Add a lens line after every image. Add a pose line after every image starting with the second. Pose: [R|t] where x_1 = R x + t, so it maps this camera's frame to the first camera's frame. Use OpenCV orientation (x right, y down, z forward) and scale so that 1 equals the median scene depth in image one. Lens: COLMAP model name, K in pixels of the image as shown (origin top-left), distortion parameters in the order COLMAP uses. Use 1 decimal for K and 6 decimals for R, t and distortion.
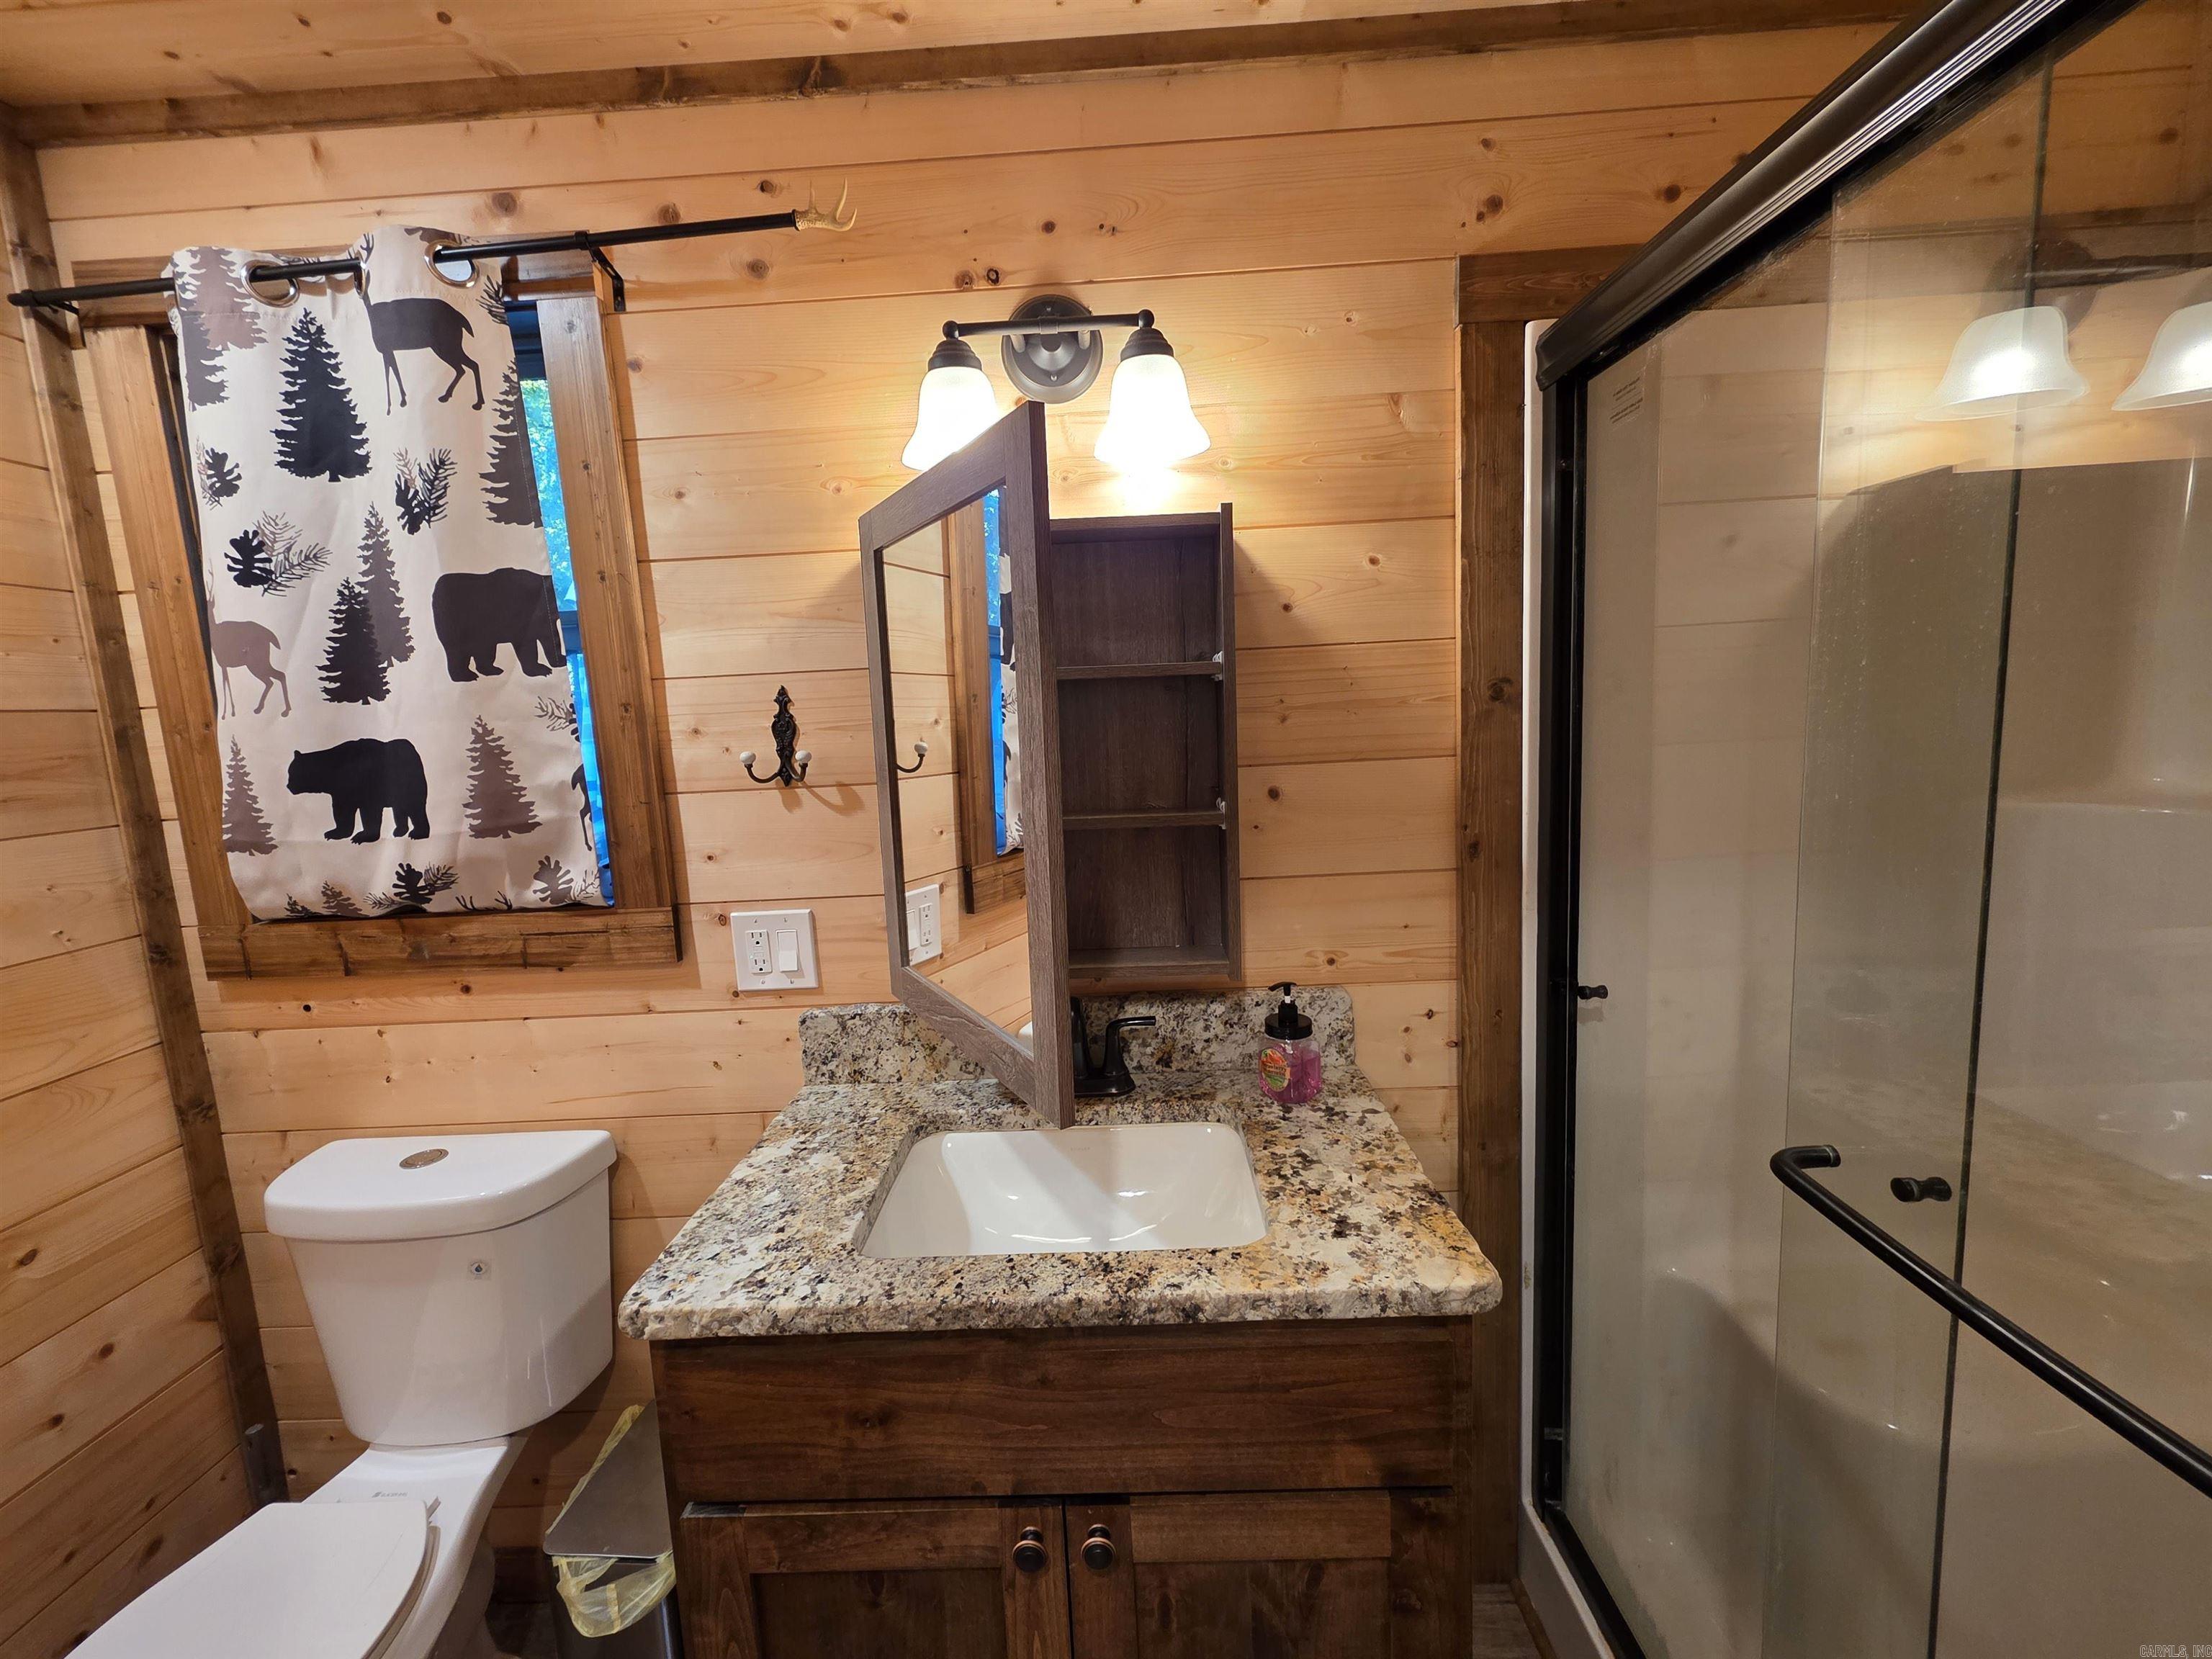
lens RADIAL K [[883.6, 0, 1106.3], [0, 883.6, 824.3], [0, 0, 1]] dist [0.000159, -0.000756]
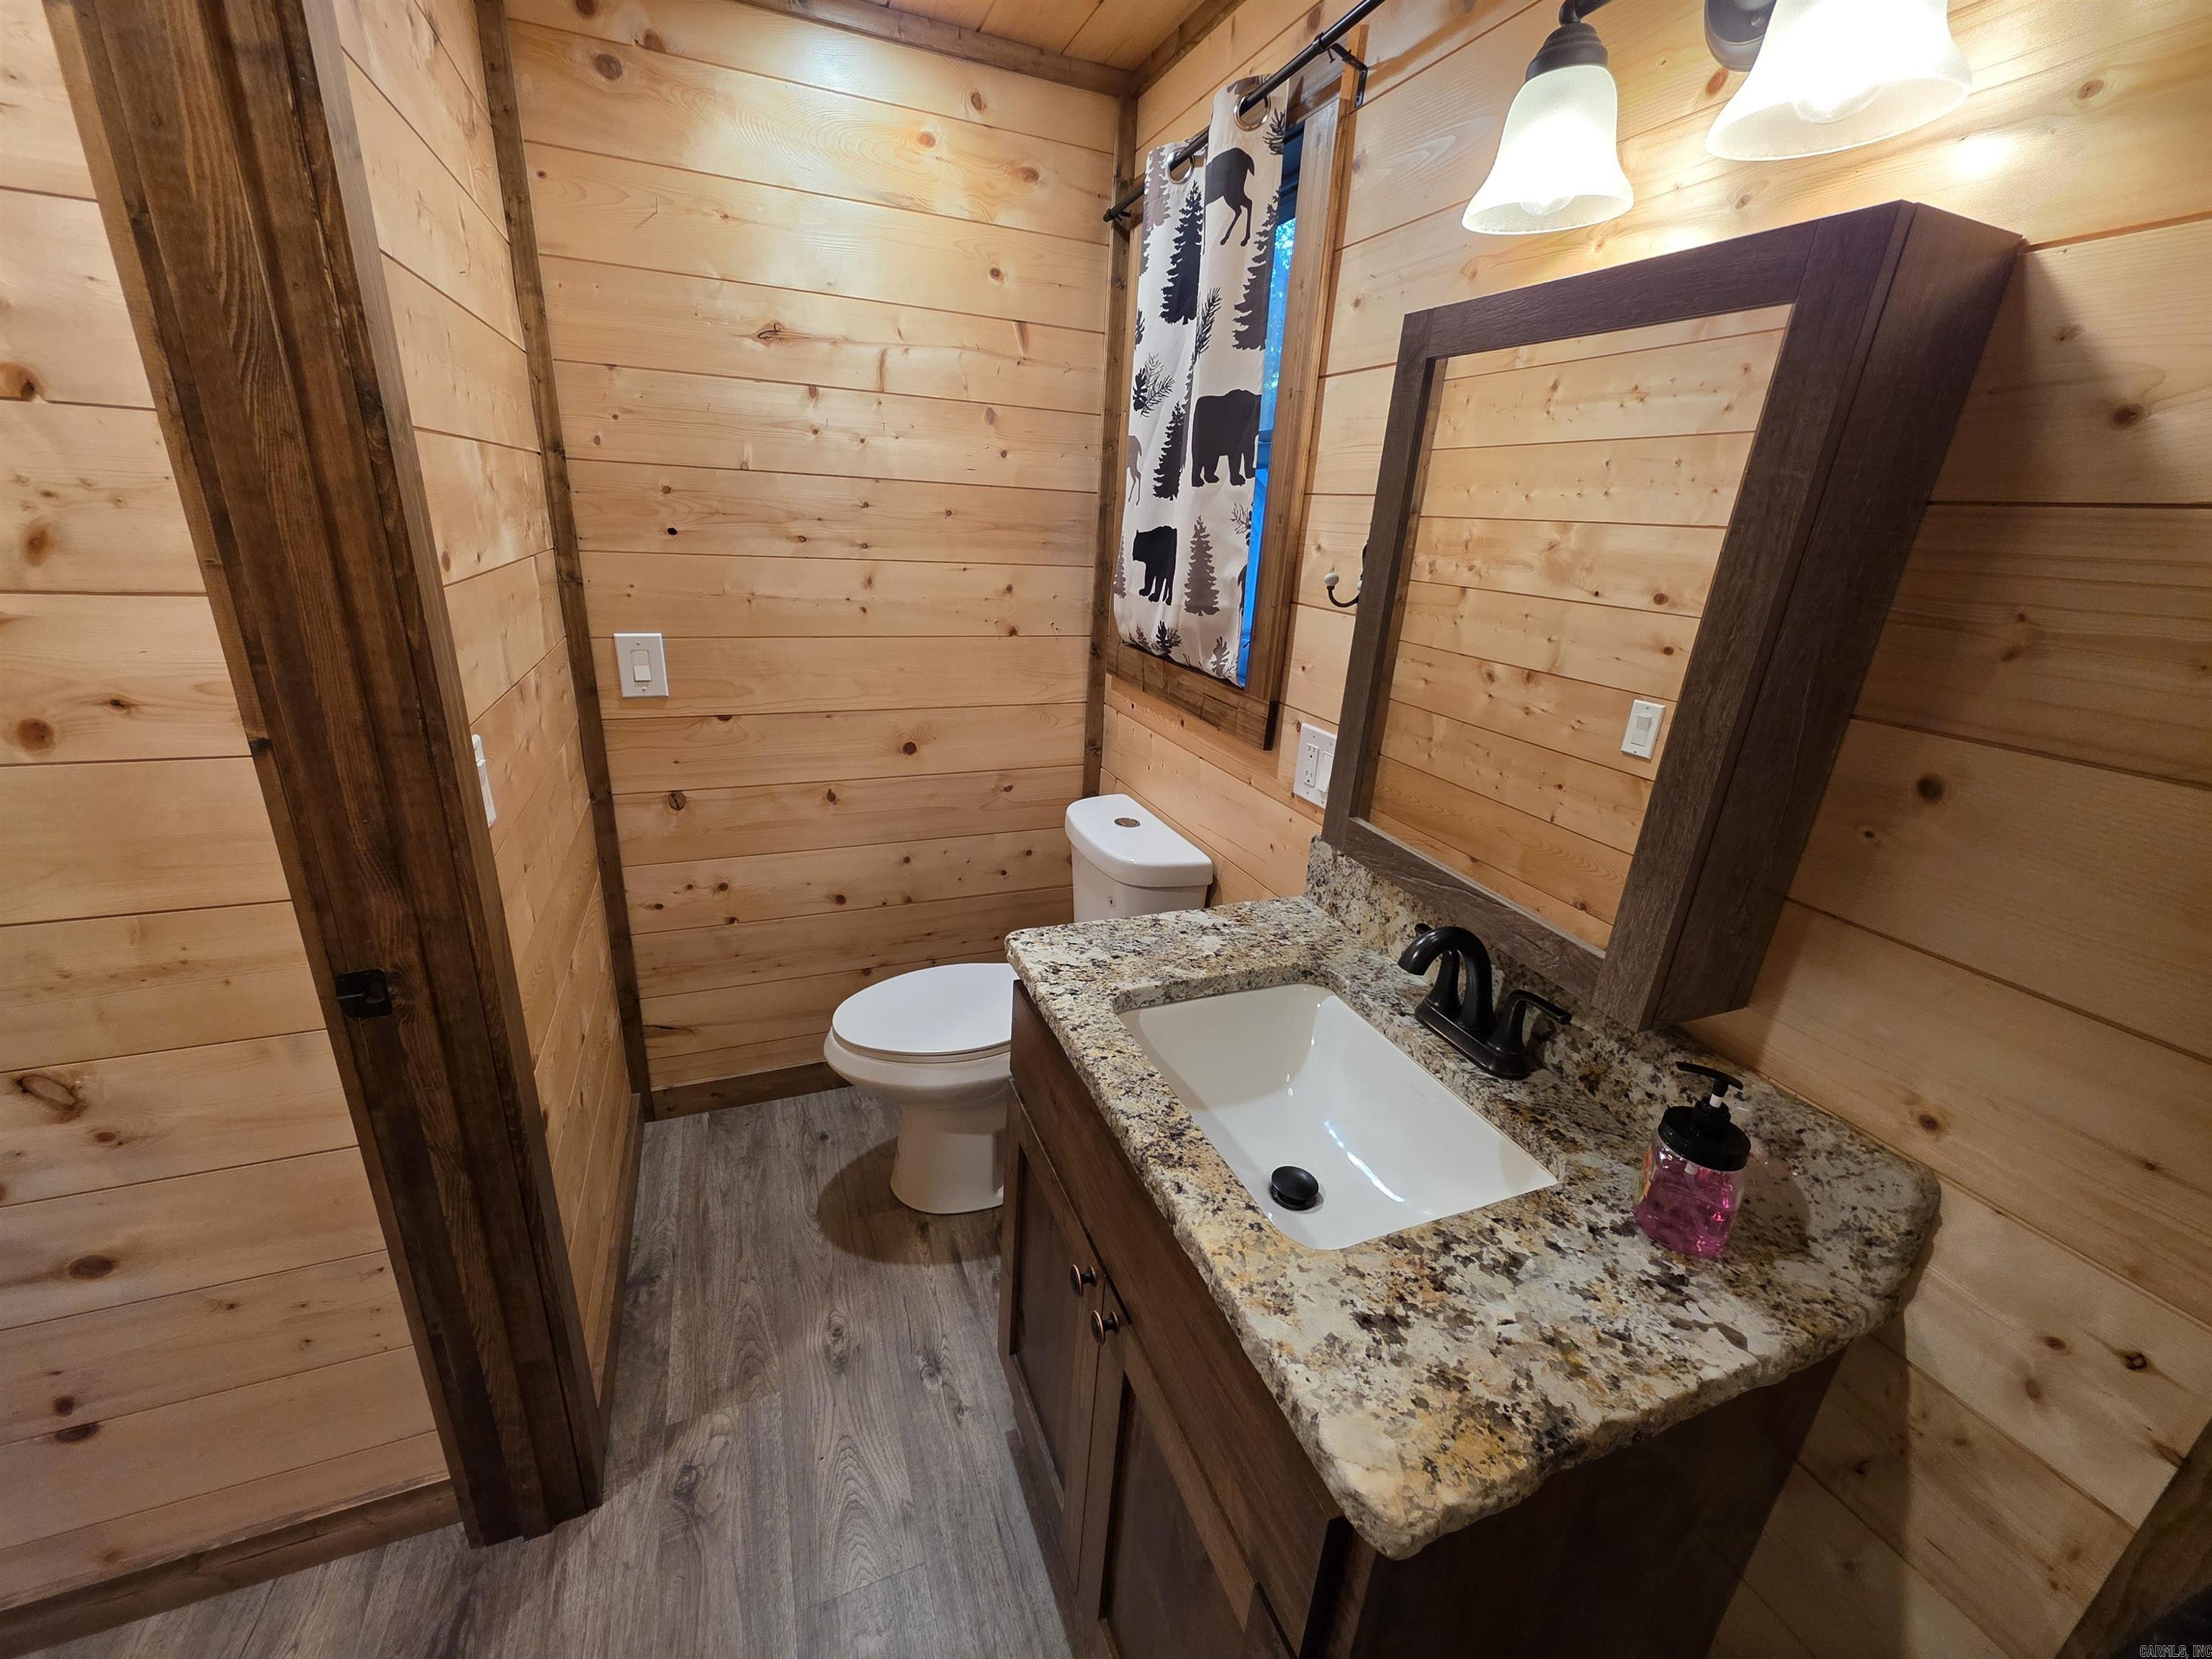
lens RADIAL K [[883.6, 0, 1104.9], [0, 883.6, 827.5], [0, 0, 1]] dist [0.000159, -0.000756]
pose [[0.385547, 0.379208, -0.841163, 0.480046], [-0.194206, 0.924572, 0.327796, -0.096392], [0.902019, 0.036978, 0.430111, 0.336131]]
